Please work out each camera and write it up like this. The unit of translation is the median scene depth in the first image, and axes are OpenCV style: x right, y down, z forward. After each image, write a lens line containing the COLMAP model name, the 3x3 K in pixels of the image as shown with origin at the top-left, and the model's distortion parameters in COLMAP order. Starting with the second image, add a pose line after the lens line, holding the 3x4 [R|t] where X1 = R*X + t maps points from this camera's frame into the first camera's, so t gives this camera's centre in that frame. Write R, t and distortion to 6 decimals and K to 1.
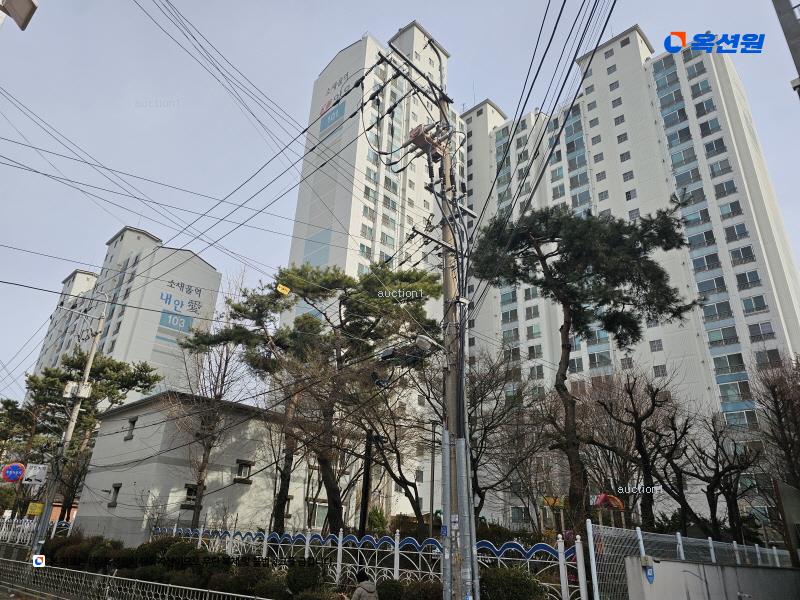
lens RADIAL K [[537.3, 0, 401.0], [0, 537.3, 301.1], [0, 0, 1]] dist [0.022956, 0.004221]
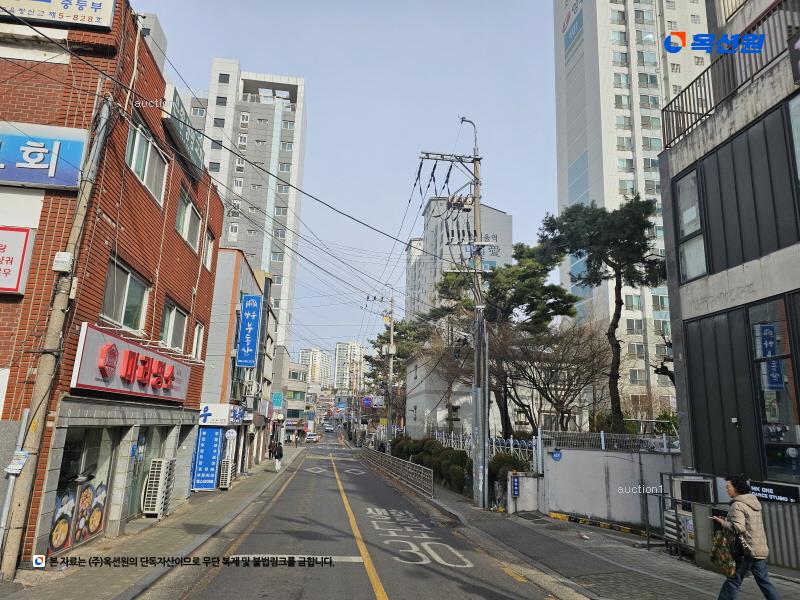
lens RADIAL K [[537.3, 0, 399.6], [0, 537.3, 302.0], [0, 0, 1]] dist [0.022956, 0.004221]
pose [[0.787467, -0.158669, -0.595583, 0.153753], [0.255456, 0.963413, 0.081097, -0.035058], [0.560926, -0.216006, 0.799189, -0.079835]]
